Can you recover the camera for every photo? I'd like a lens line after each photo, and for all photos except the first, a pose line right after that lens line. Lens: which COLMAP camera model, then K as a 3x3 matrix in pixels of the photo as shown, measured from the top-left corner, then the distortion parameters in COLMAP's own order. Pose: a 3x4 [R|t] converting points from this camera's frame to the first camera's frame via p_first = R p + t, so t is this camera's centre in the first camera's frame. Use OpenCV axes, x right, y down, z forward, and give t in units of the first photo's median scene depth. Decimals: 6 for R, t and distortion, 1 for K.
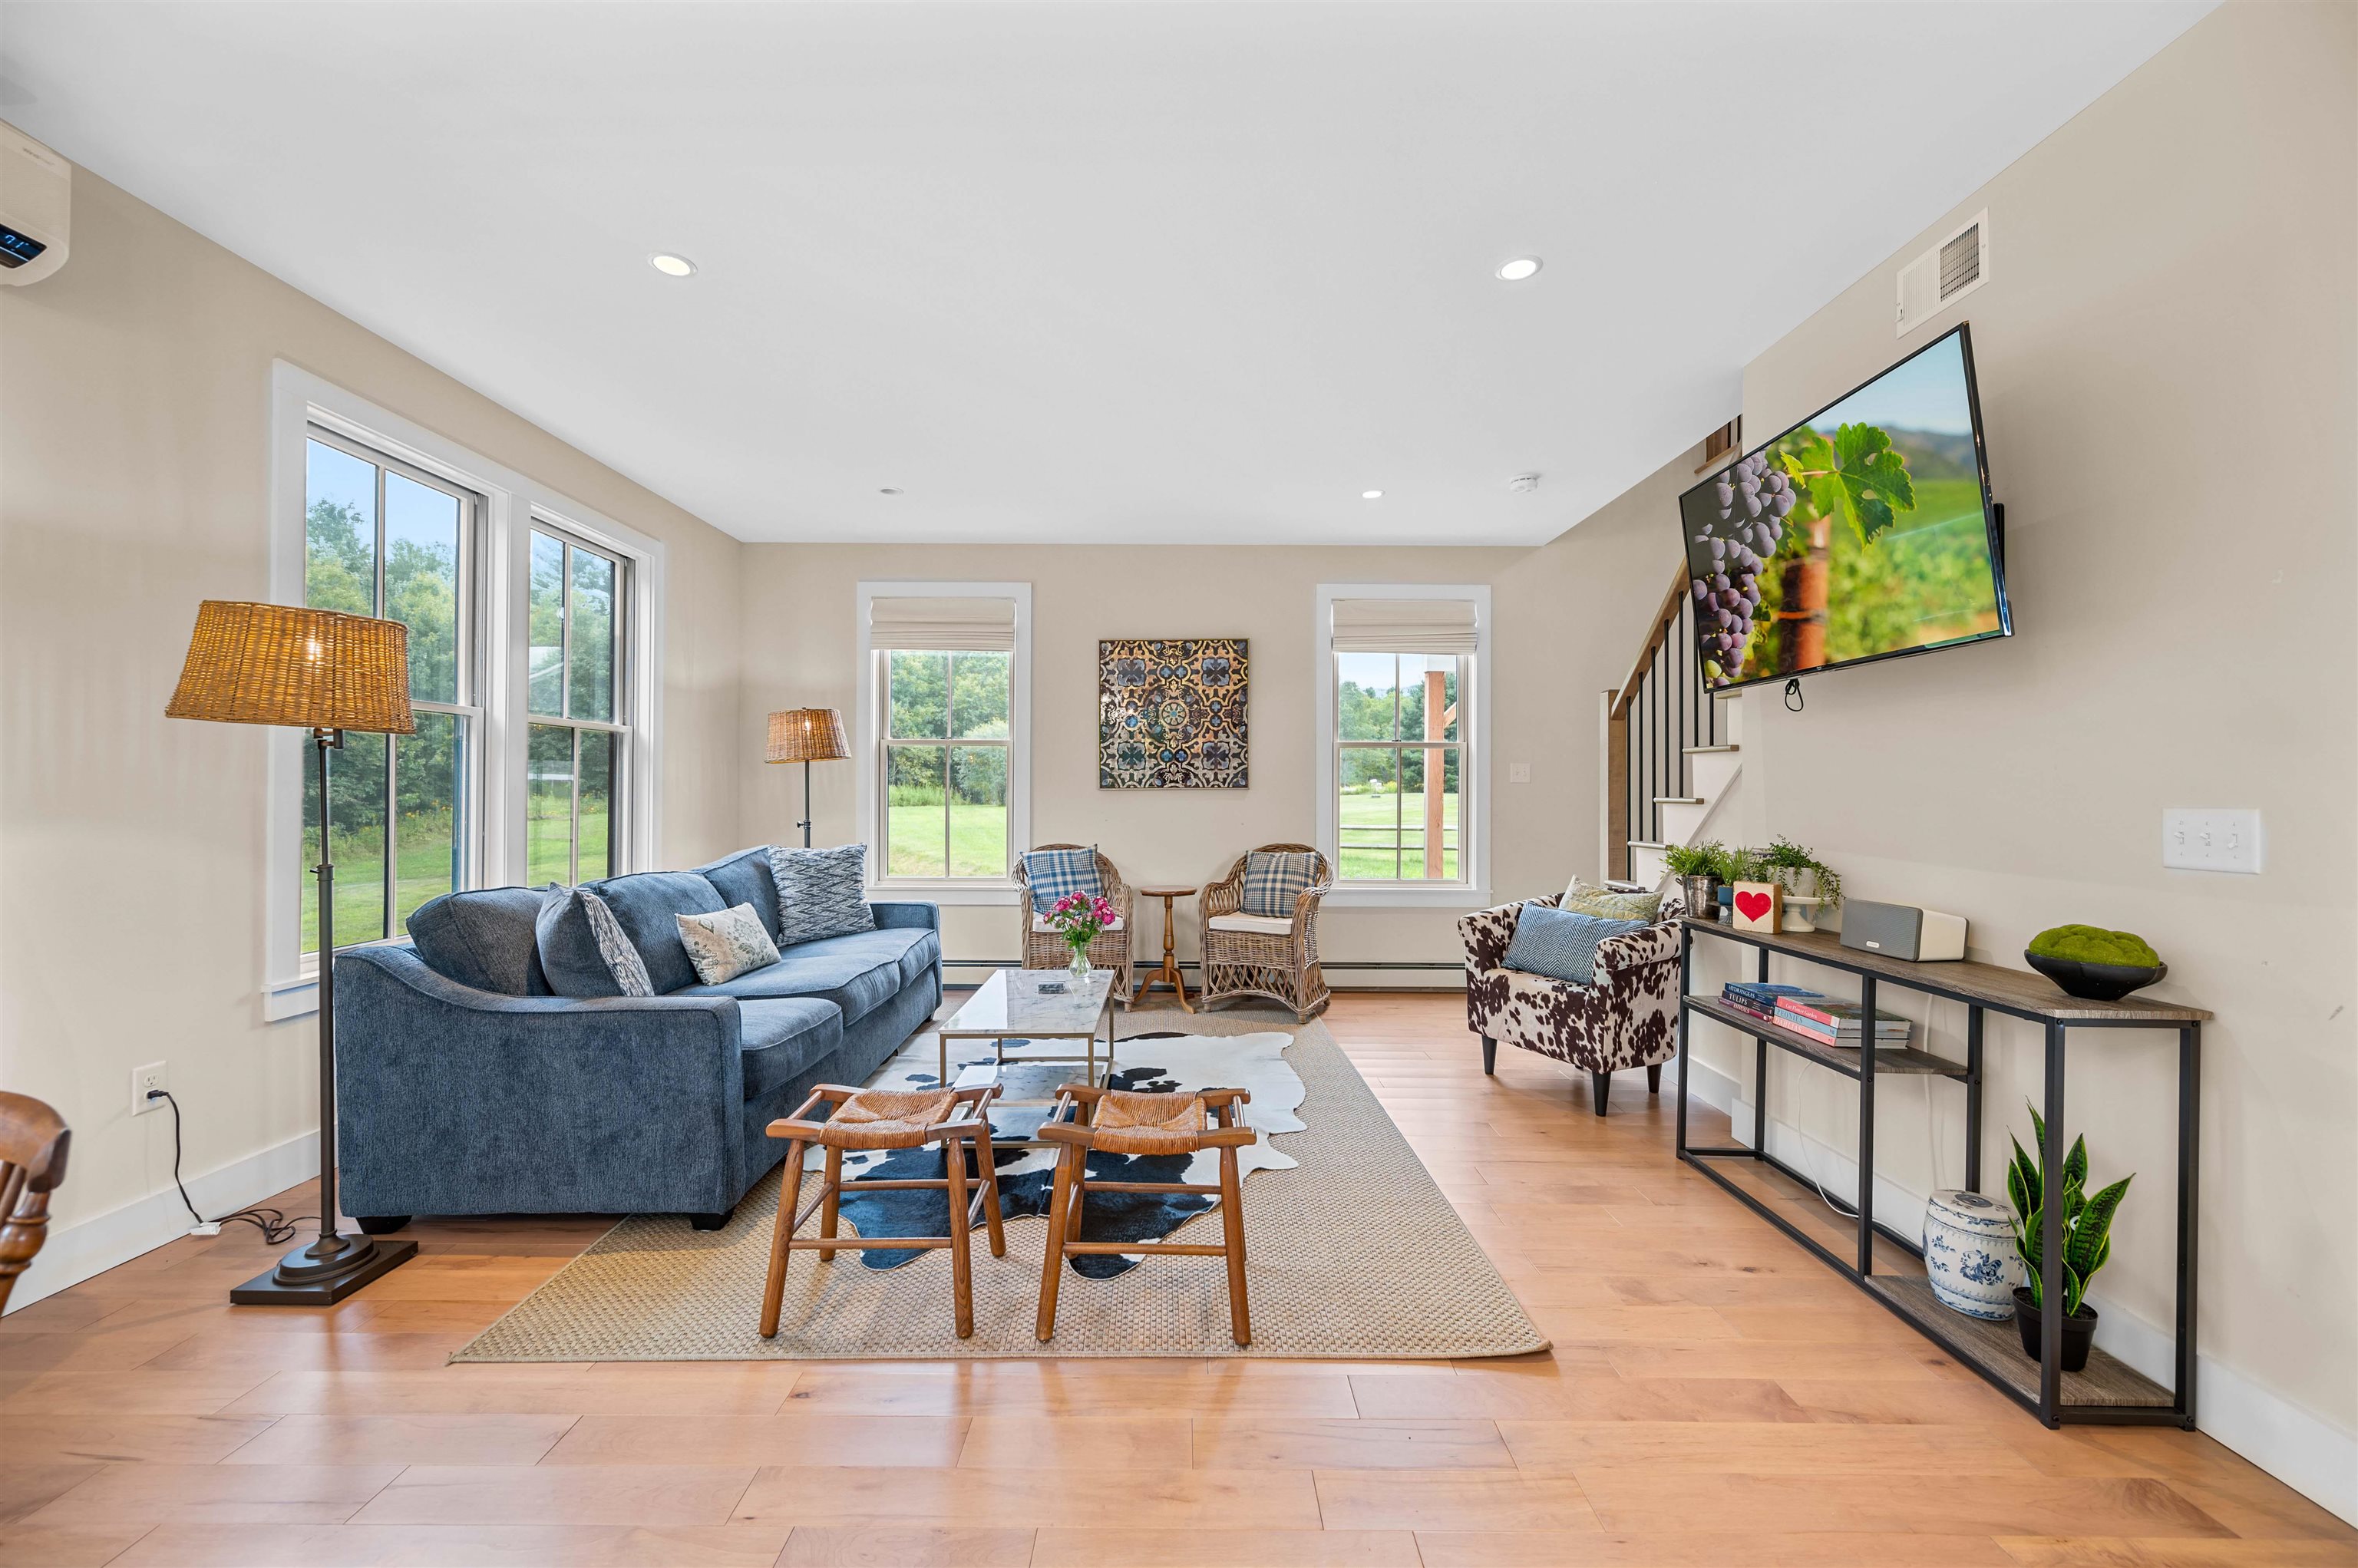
lens RADIAL K [[939.1, 0, 1173.9], [0, 939.1, 787.1], [0, 0, 1]] dist [0.000618, 0.000521]
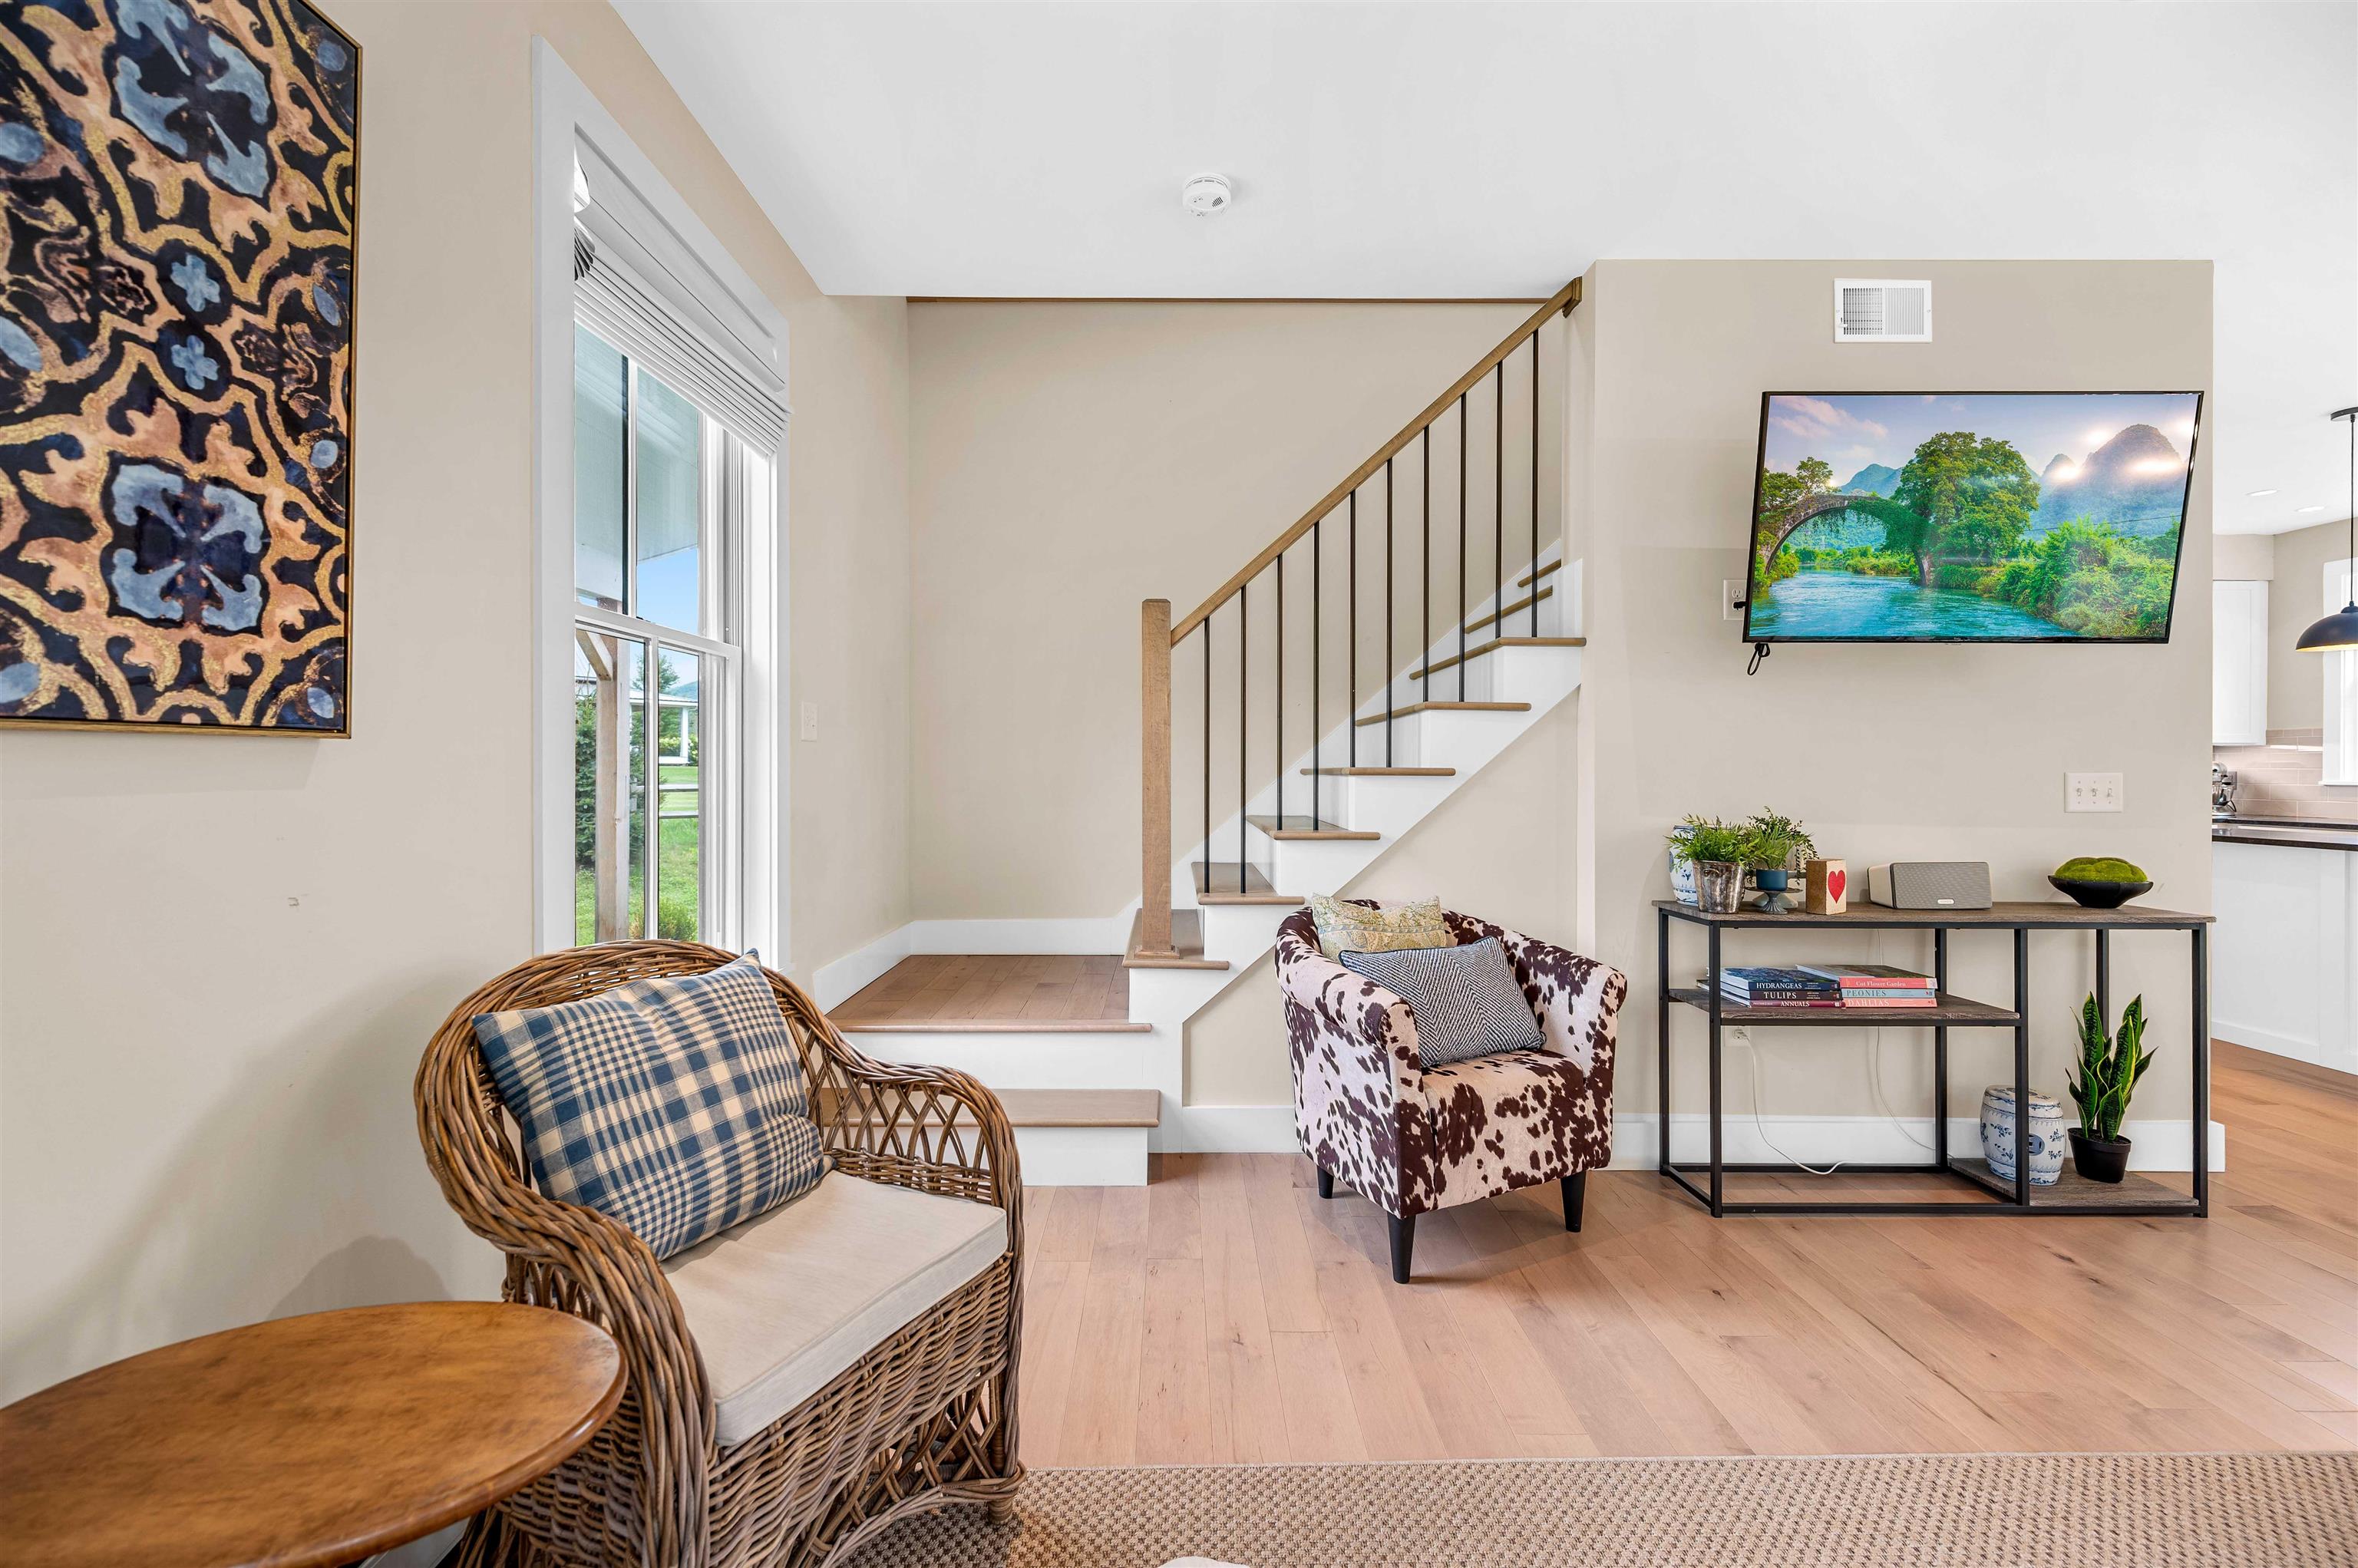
lens RADIAL K [[939.1, 0, 1179.9], [0, 939.1, 765.9], [0, 0, 1]] dist [0.000618, 0.000521]
pose [[-0.013311, -0.005737, 0.999895, -0.206618], [-0.009573, 0.999938, 0.005610, 0.008257], [-0.999866, -0.009497, -0.013365, 1.181143]]
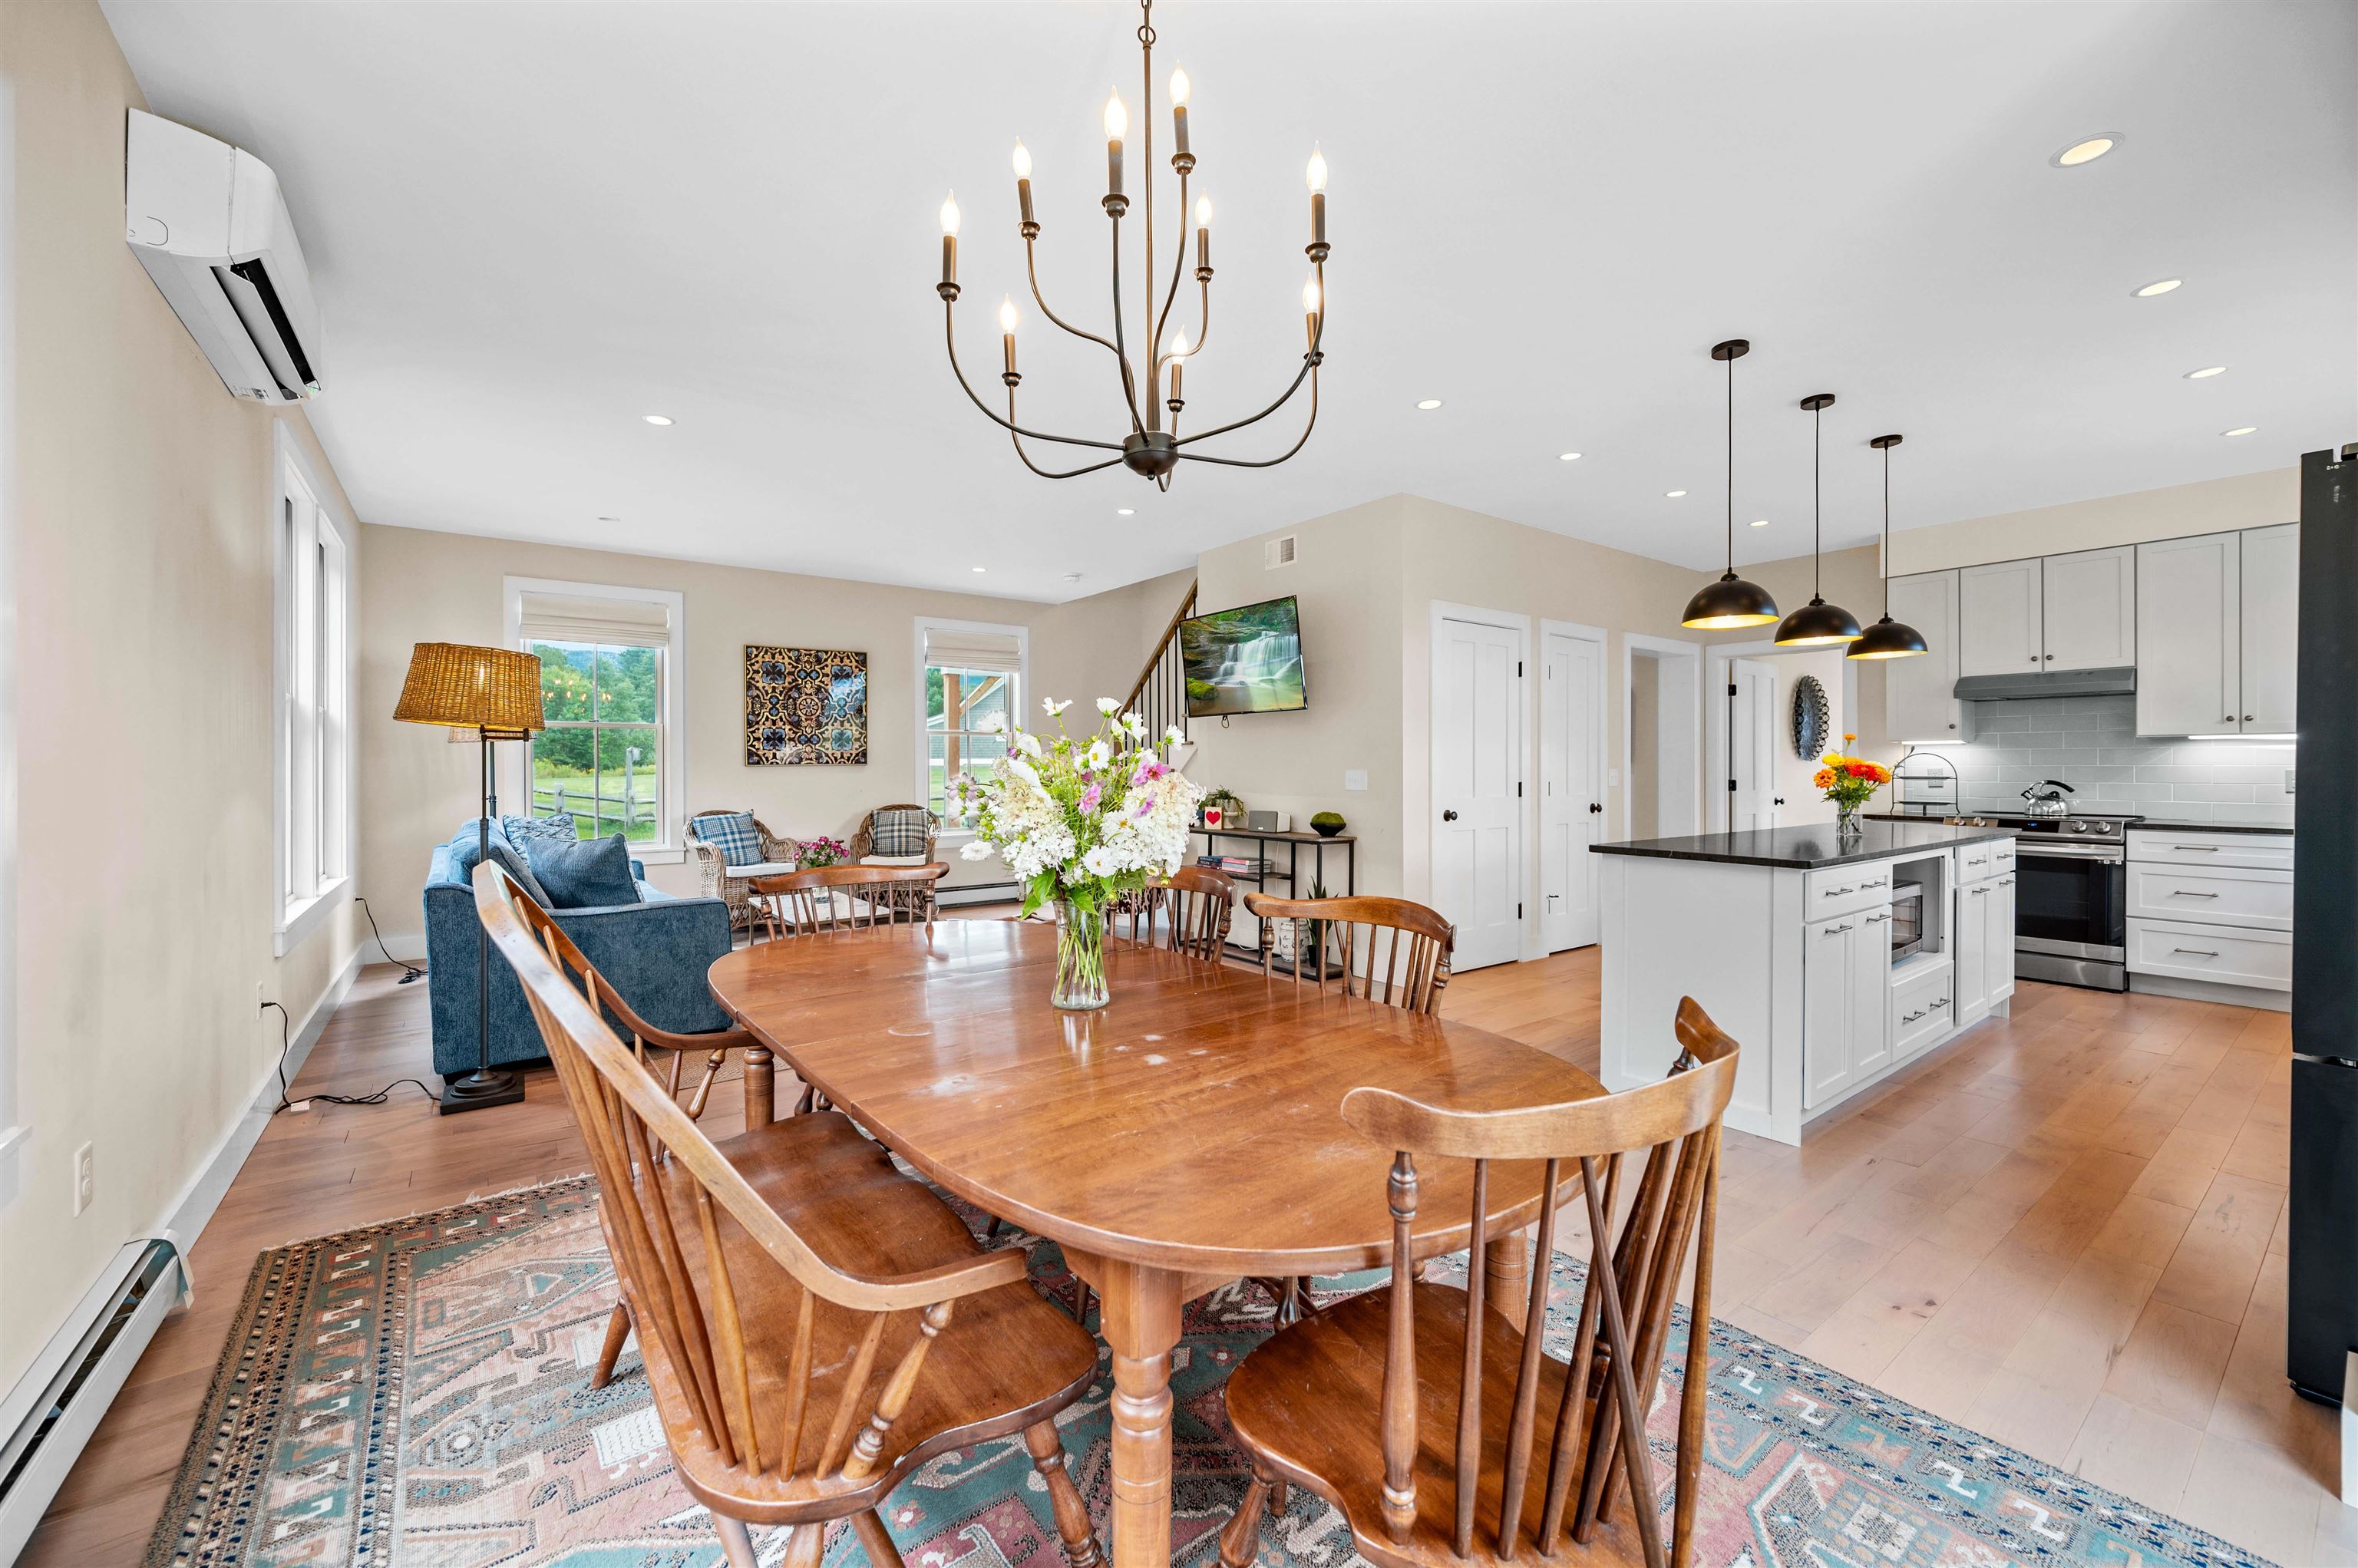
lens RADIAL K [[939.1, 0, 1183.7], [0, 939.1, 777.9], [0, 0, 1]] dist [0.000618, 0.000521]
pose [[0.799029, -0.013507, 0.601140, -0.532866], [0.003008, 0.999825, 0.018468, -0.004005], [-0.601284, -0.012949, 0.798930, -0.497628]]
